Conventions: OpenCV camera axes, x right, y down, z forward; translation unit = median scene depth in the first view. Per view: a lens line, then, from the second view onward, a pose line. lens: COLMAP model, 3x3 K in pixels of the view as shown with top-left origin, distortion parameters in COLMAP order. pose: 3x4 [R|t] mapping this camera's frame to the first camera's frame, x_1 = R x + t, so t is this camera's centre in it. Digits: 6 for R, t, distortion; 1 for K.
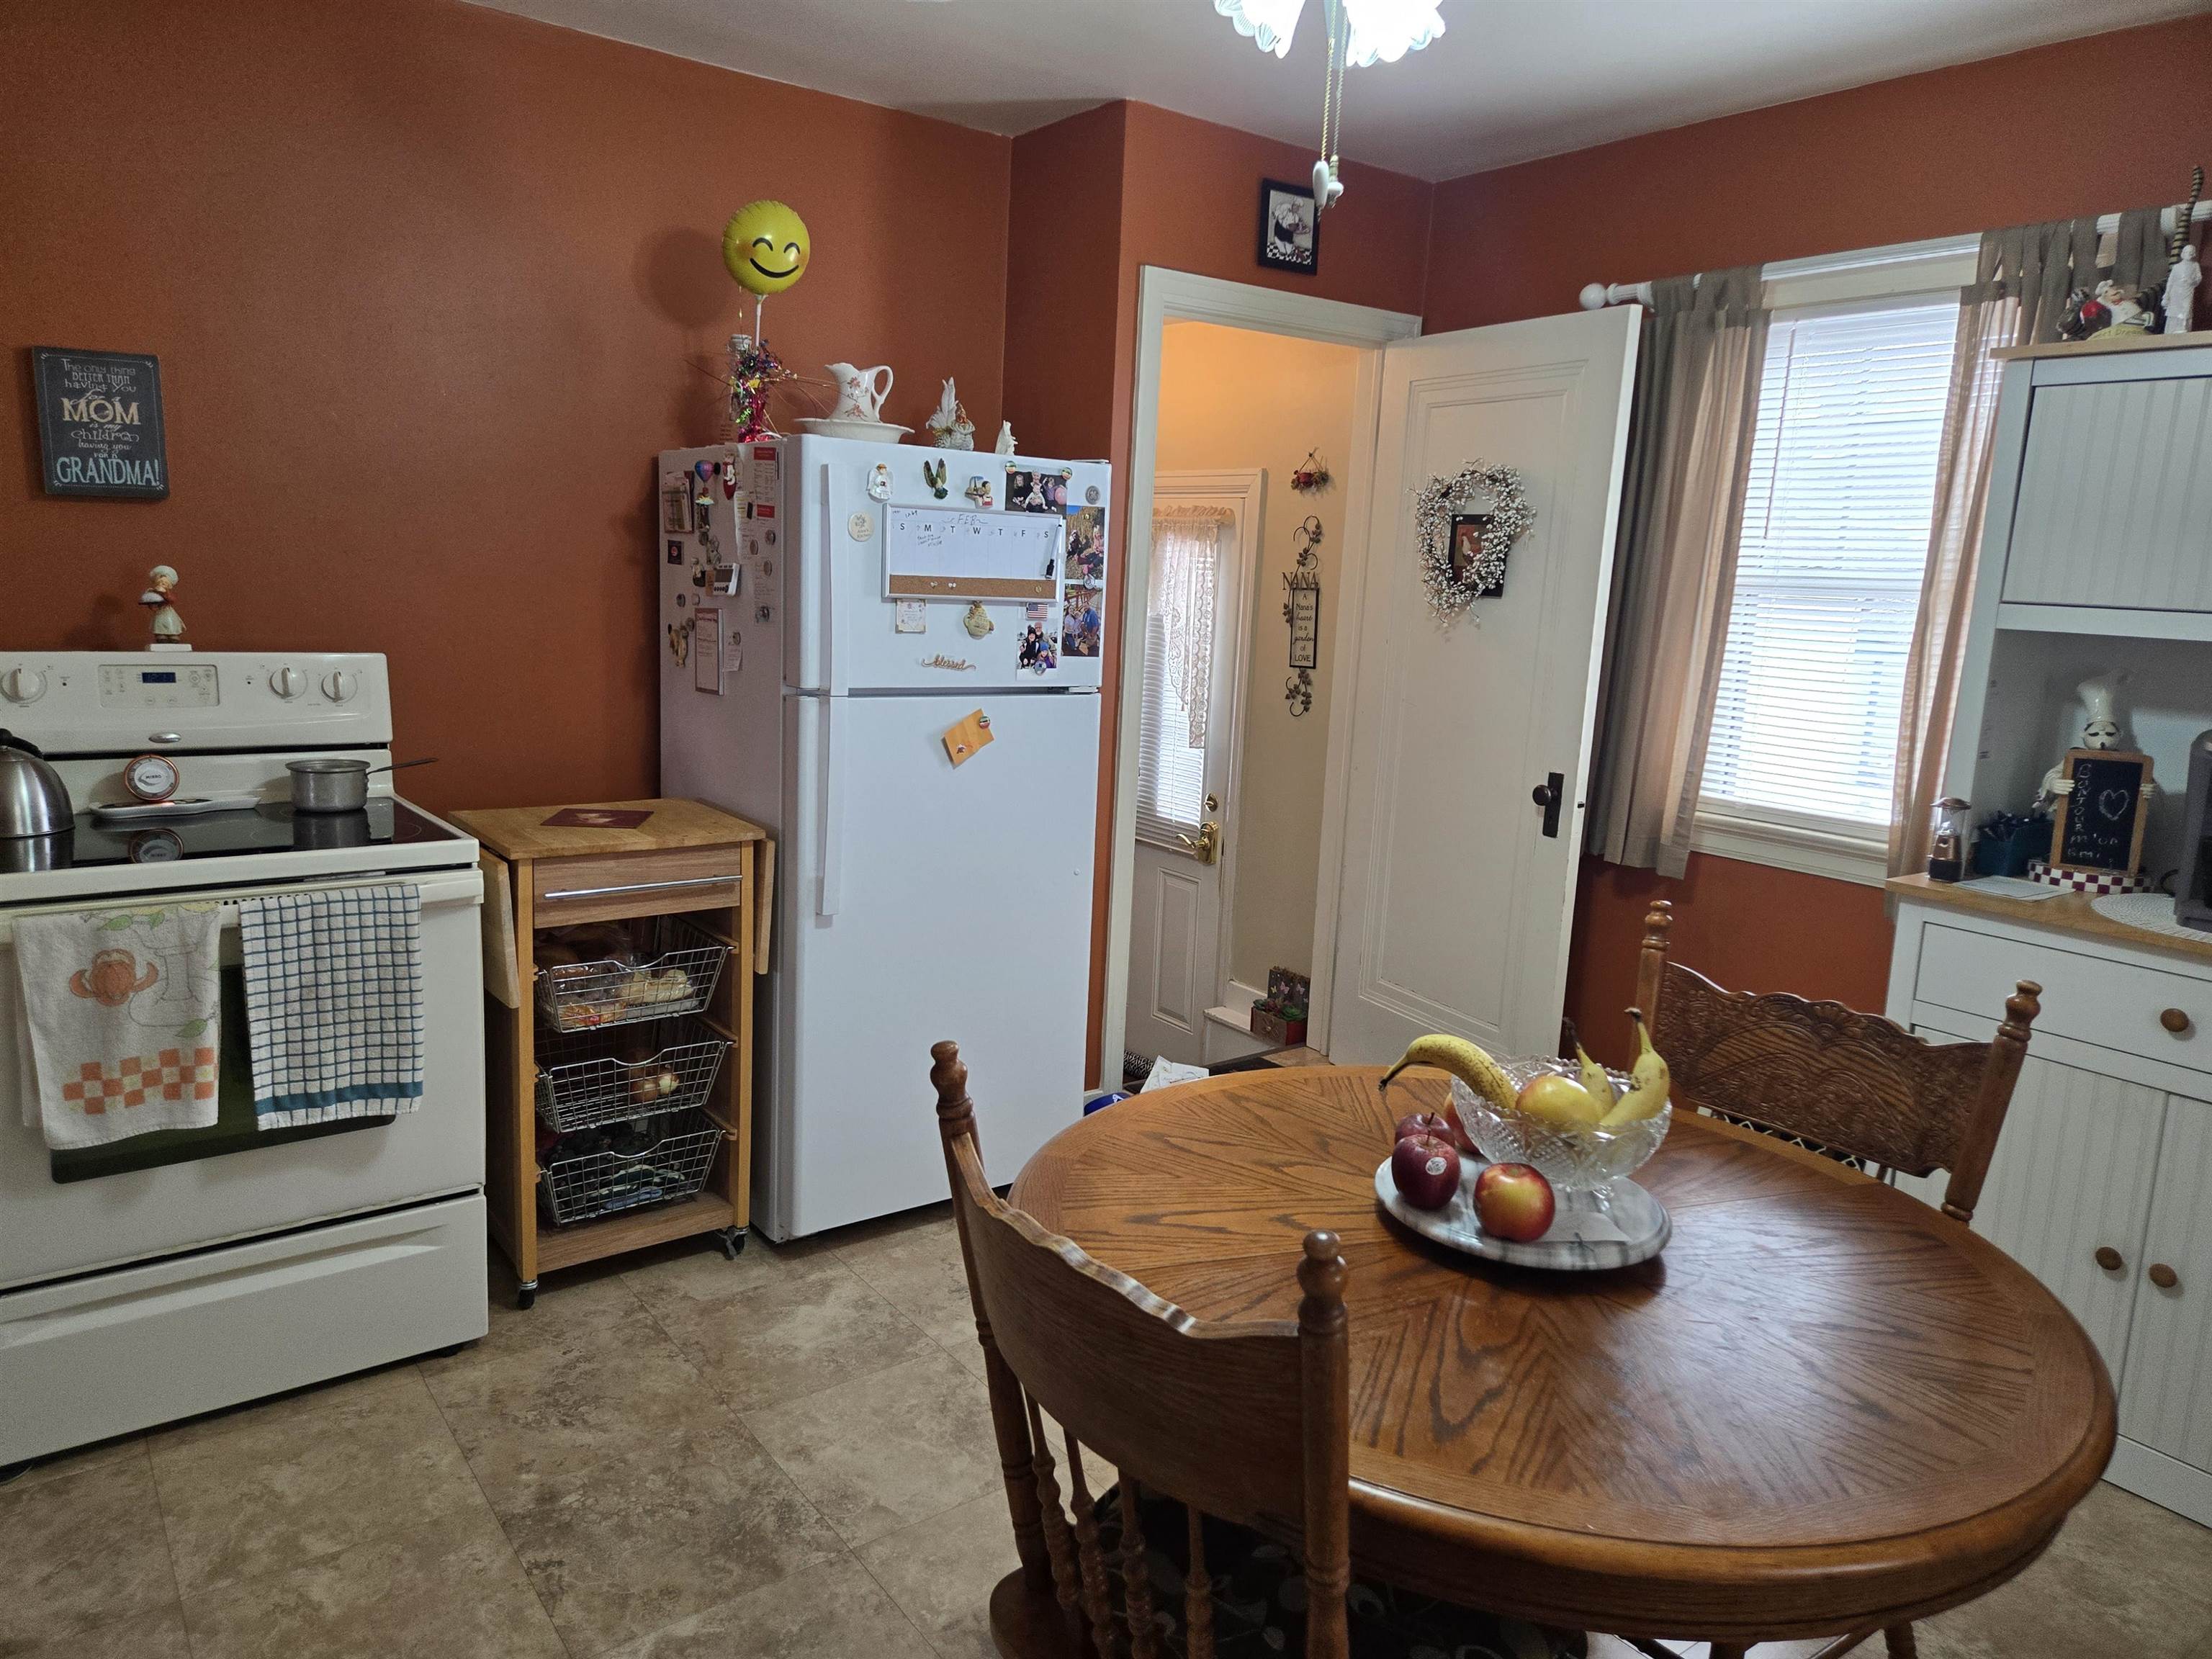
lens RADIAL K [[1433.3, 0, 1106.0], [0, 1433.3, 829.5], [0, 0, 1]] dist [0.007514, 0.000125]
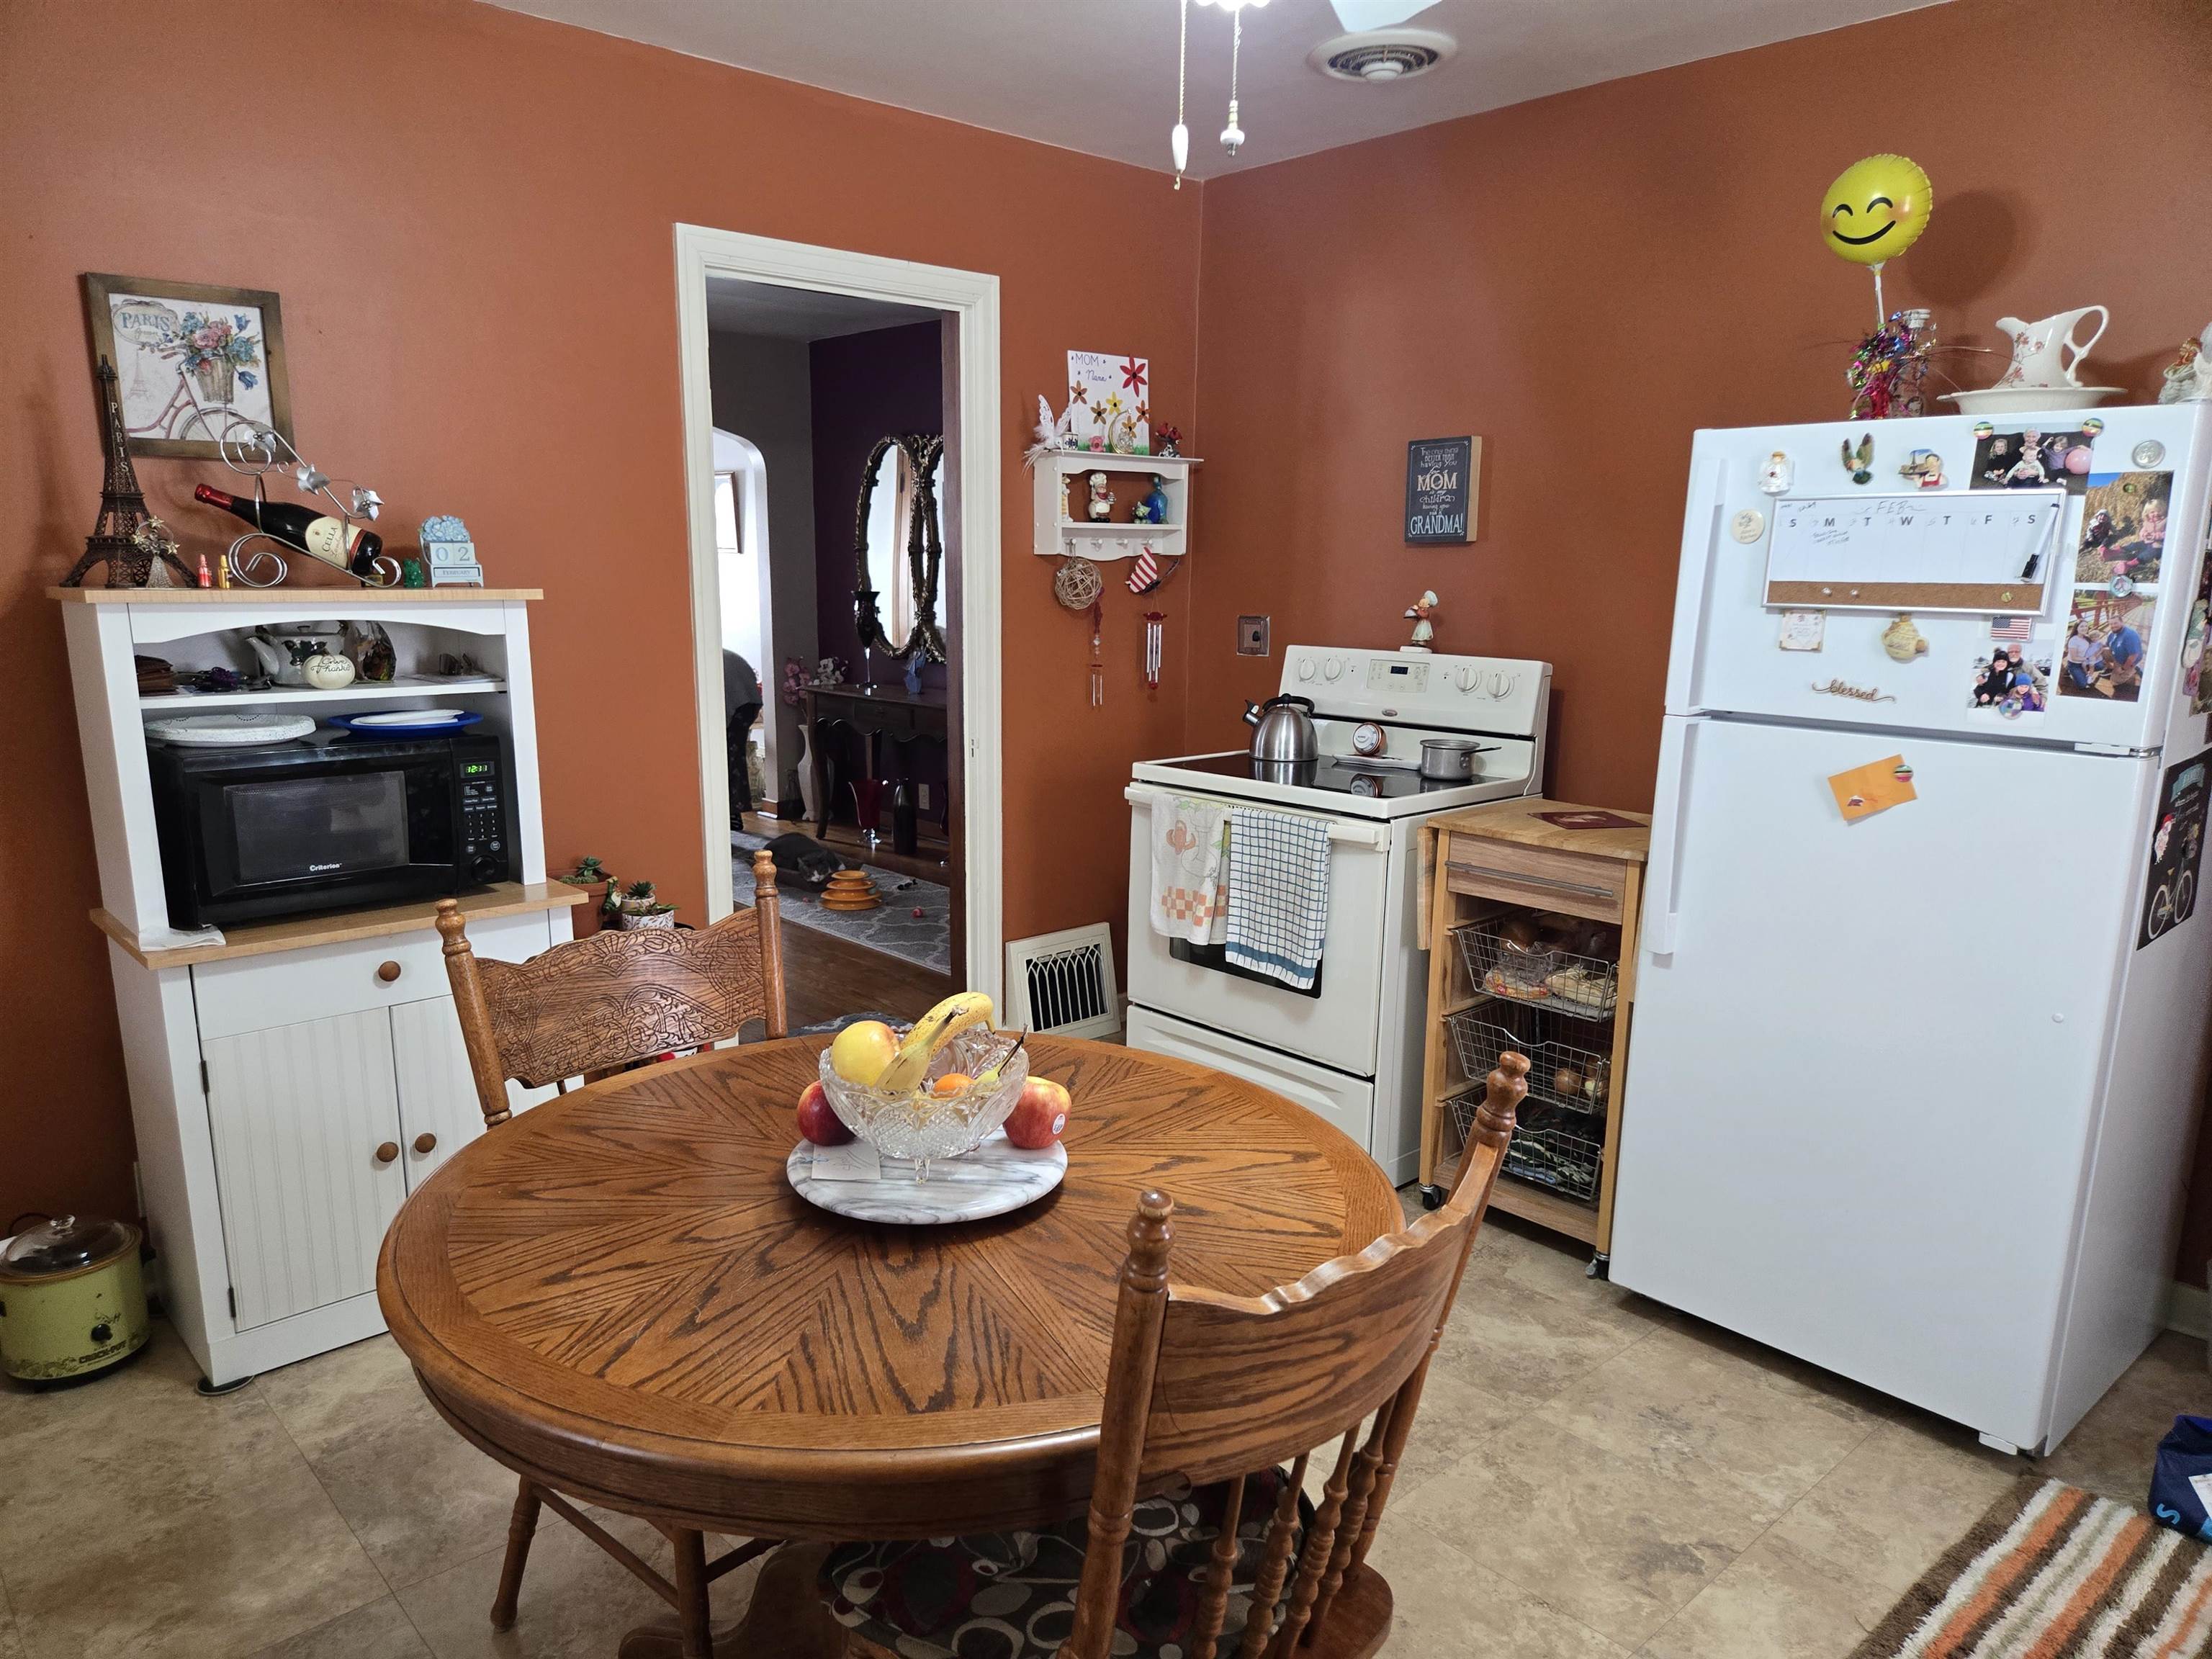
lens RADIAL K [[1480.5, 0, 1103.7], [0, 1480.5, 885.0], [0, 0, 1]] dist [0.063015, -0.093992]
pose [[0.081378, 0.170116, -0.982058, 0.685701], [-0.181821, 0.971326, 0.153191, -0.062417], [0.979959, 0.166092, 0.109976, 0.514727]]
